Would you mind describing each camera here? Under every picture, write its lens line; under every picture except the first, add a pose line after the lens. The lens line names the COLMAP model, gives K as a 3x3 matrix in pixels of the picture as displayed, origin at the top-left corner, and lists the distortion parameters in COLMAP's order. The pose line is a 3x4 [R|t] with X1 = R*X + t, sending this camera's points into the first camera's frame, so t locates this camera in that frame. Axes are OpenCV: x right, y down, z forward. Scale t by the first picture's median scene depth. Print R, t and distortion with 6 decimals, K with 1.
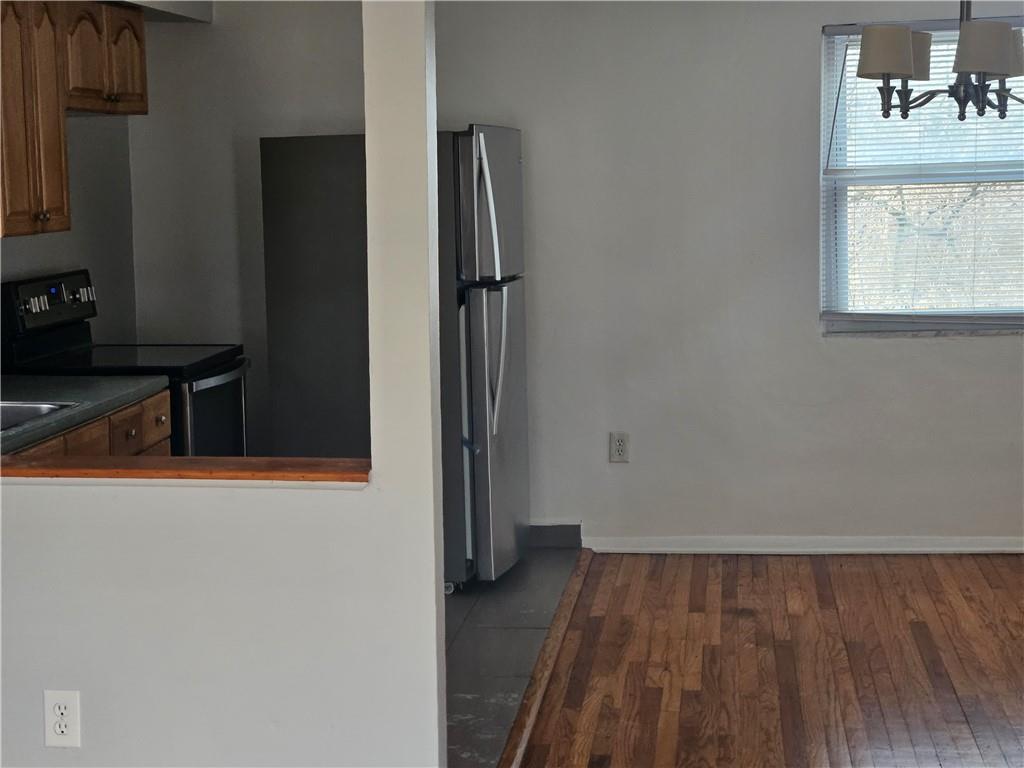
lens RADIAL K [[1958.5, 0, 553.1], [0, 1958.5, 399.3], [0, 0, 1]] dist [-0.045551, 0.010794]
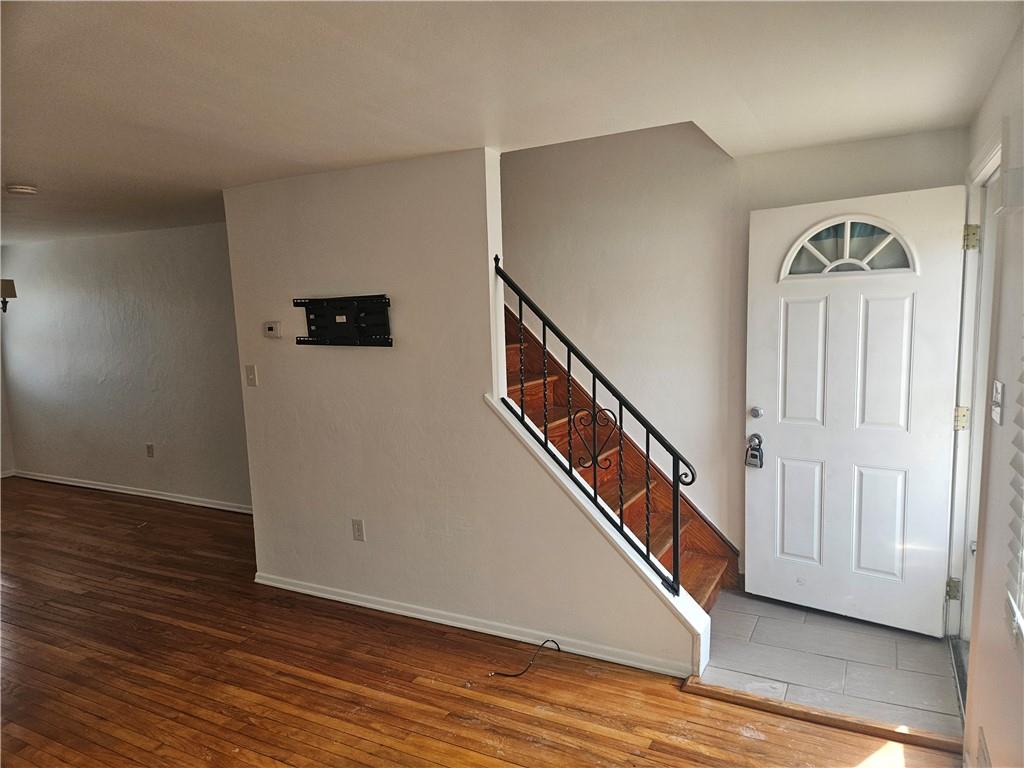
lens RADIAL K [[681.5, 0, 515.5], [0, 681.5, 398.1], [0, 0, 1]] dist [0.074948, -0.064849]
pose [[0.387841, -0.107466, 0.915440, -0.333326], [0.128522, 0.989783, 0.061743, 0.003605], [-0.912722, 0.093708, 0.397690, -0.009954]]
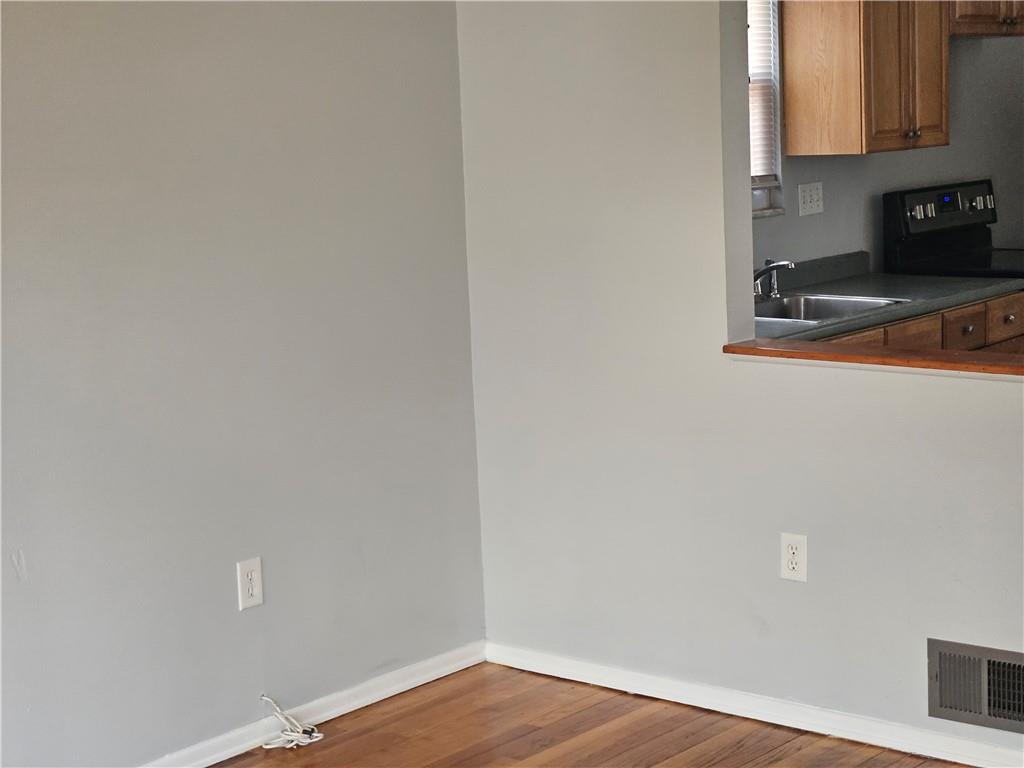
lens RADIAL K [[1926.1, 0, 507.6], [0, 1926.1, 408.8], [0, 0, 1]] dist [0.026594, 0.119890]
pose [[0.824350, 0.072490, -0.561420, 0.175377], [-0.040295, 0.996765, 0.069534, -0.003082], [0.564645, -0.034698, 0.824604, -0.057053]]
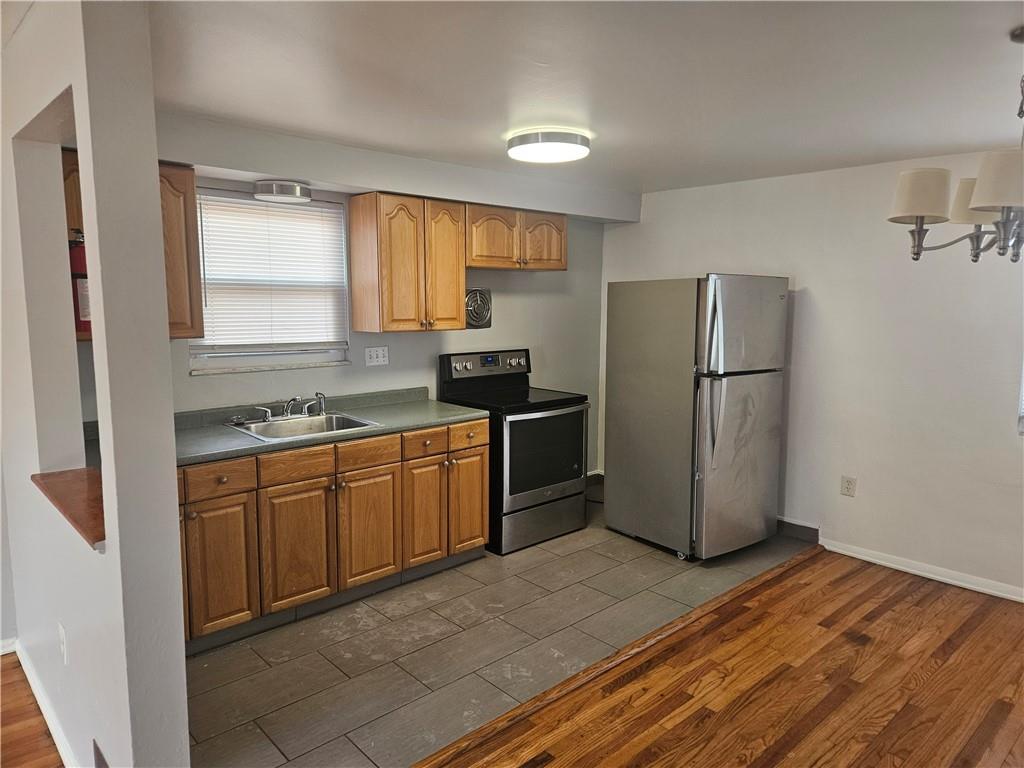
lens RADIAL K [[690.2, 0, 507.0], [0, 690.2, 386.2], [0, 0, 1]] dist [0.071933, -0.066478]
pose [[0.741864, 0.101193, -0.662871, 0.240999], [-0.095989, 0.994393, 0.044375, -0.065427], [0.663644, 0.030708, 0.747418, 0.521809]]
